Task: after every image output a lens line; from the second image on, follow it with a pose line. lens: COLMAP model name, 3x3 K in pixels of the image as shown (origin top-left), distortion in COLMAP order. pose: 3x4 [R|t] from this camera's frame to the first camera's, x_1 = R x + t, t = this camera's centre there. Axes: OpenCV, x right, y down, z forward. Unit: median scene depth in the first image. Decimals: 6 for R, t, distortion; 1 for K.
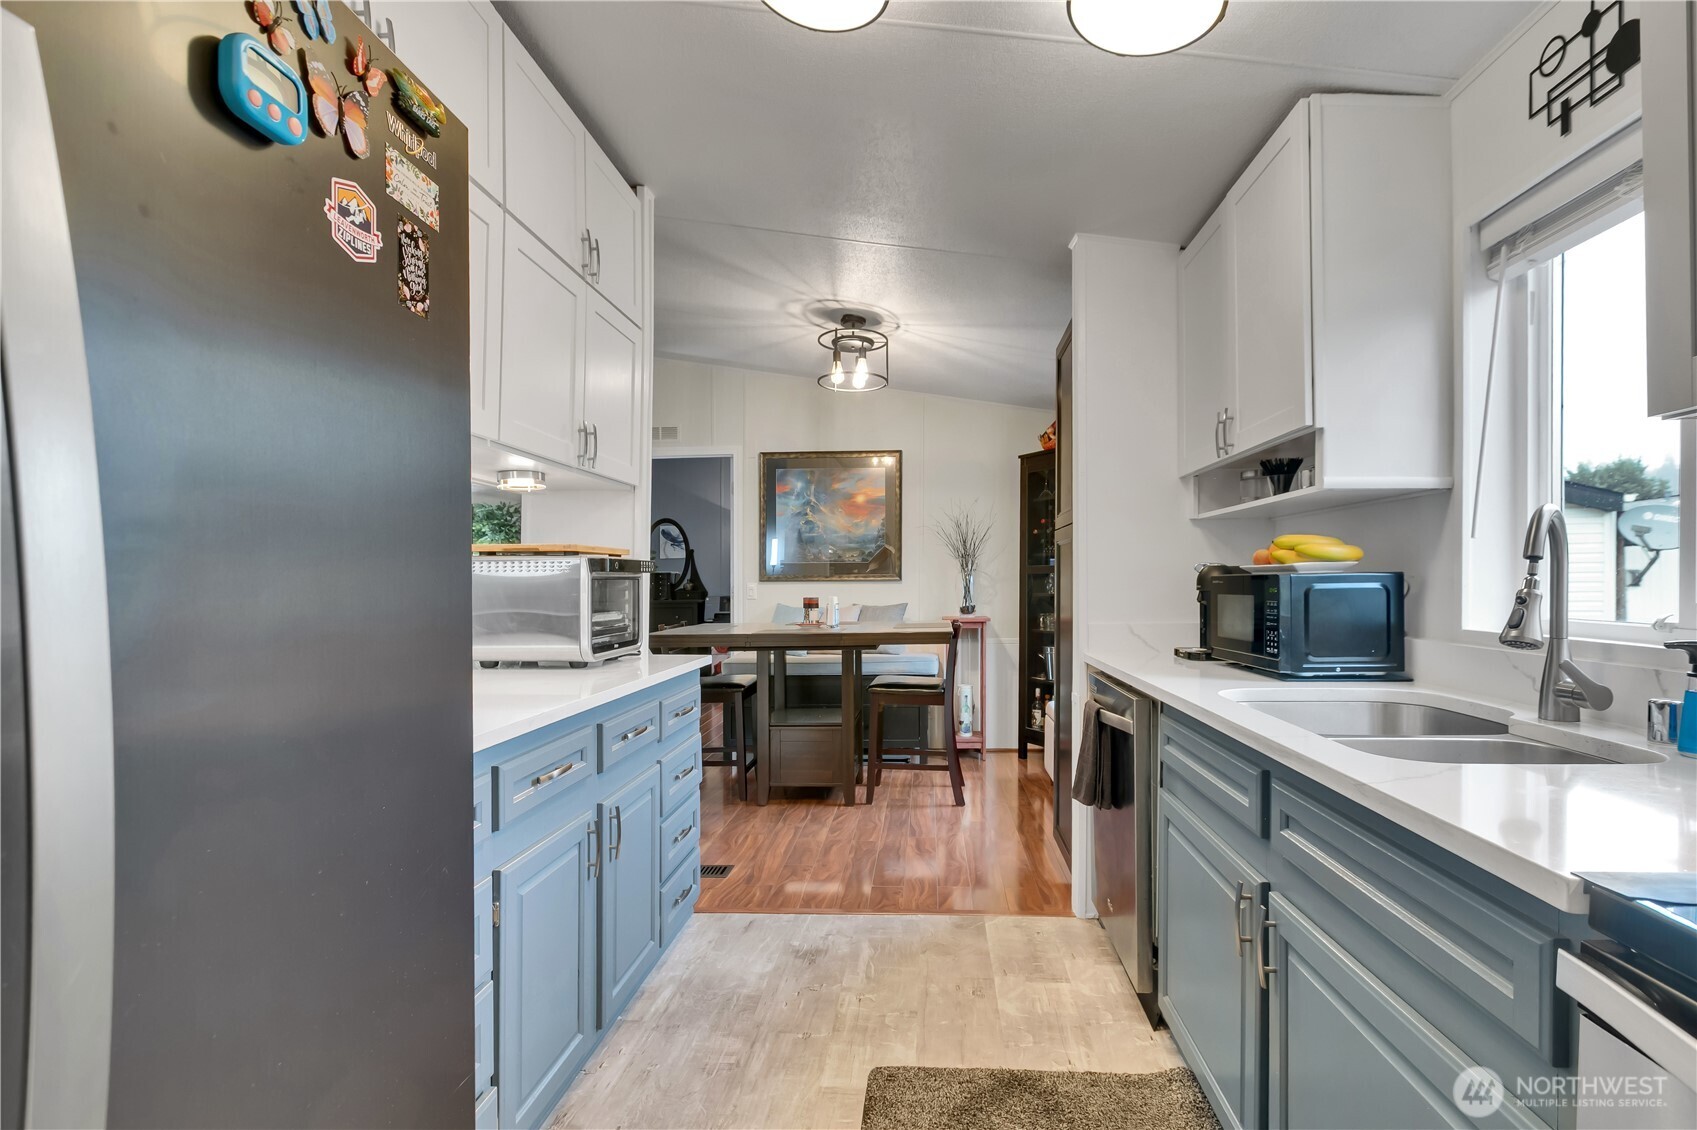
lens RADIAL K [[775.7, 0, 861.4], [0, 775.7, 578.0], [0, 0, 1]] dist [-0.002861, -0.000090]
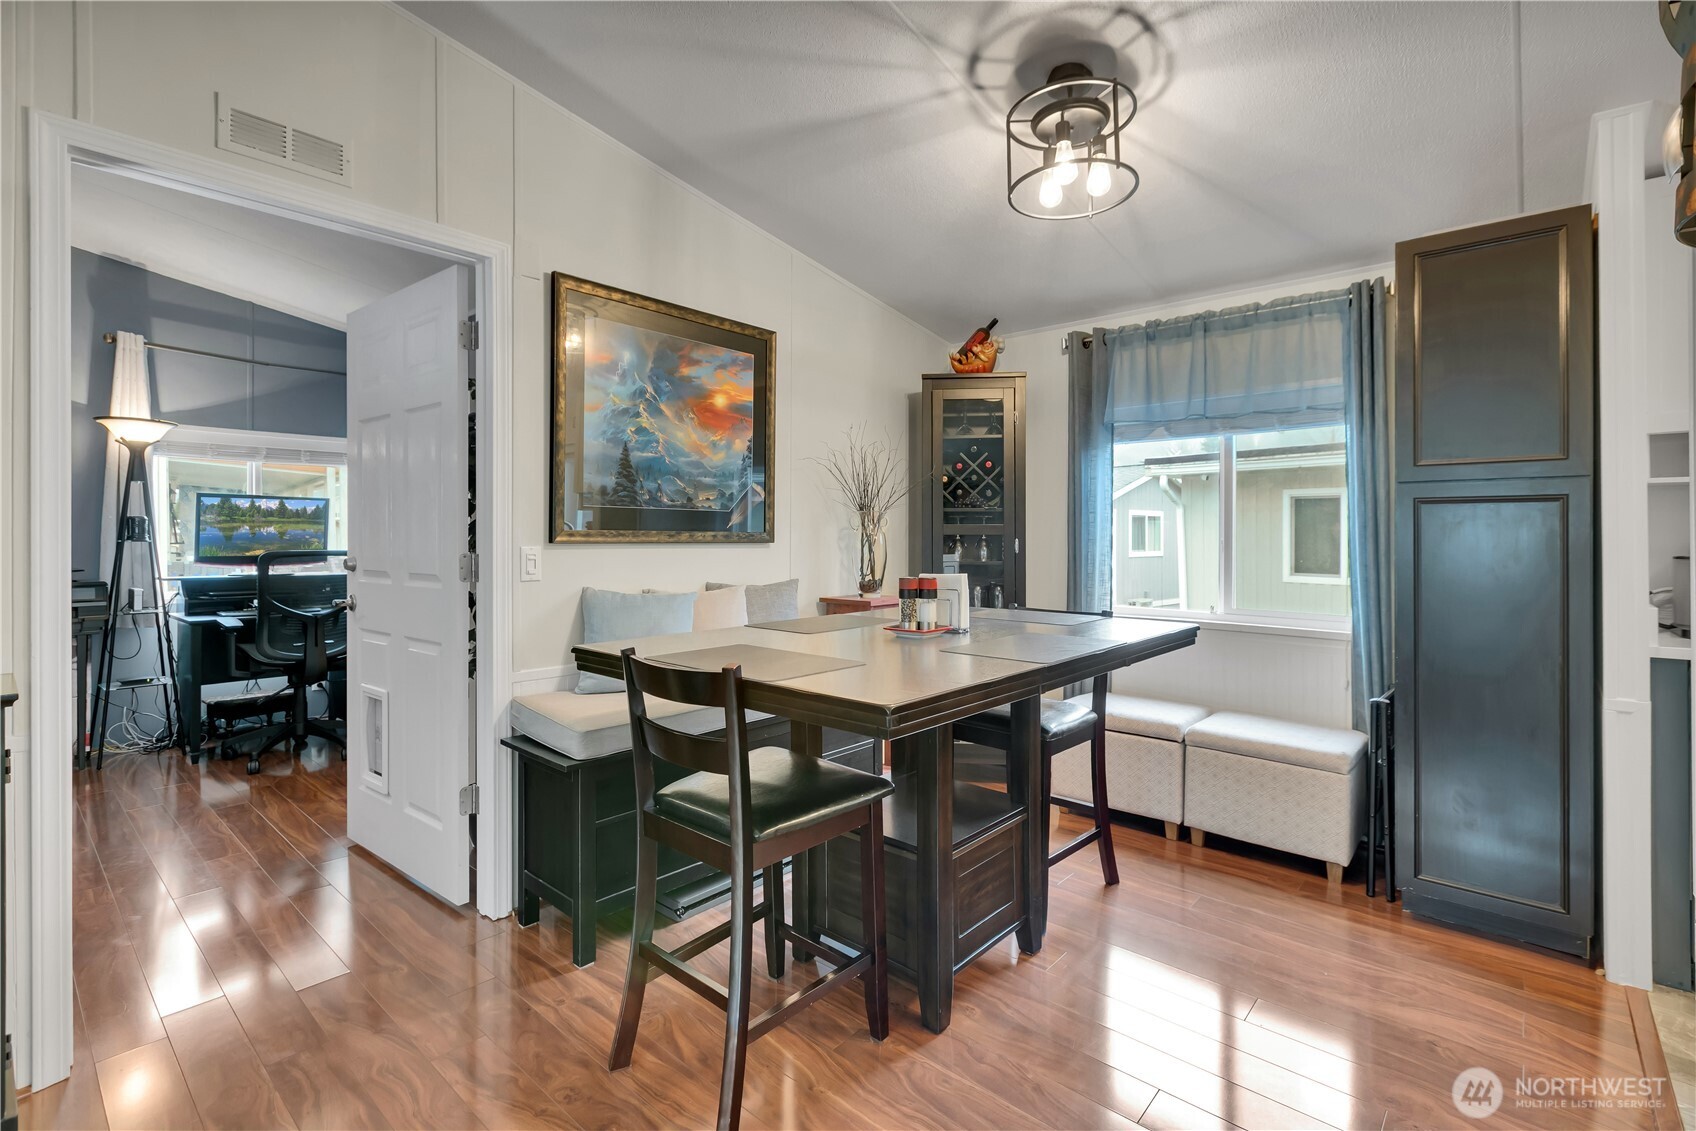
lens RADIAL K [[775.2, 0, 865.3], [0, 775.2, 538.4], [0, 0, 1]] dist [-0.002861, -0.000090]
pose [[0.607110, 0.006476, 0.794591, -0.393701], [-0.011858, 0.999929, 0.000910, -0.001238], [-0.794529, -0.009975, 0.607144, 0.564008]]
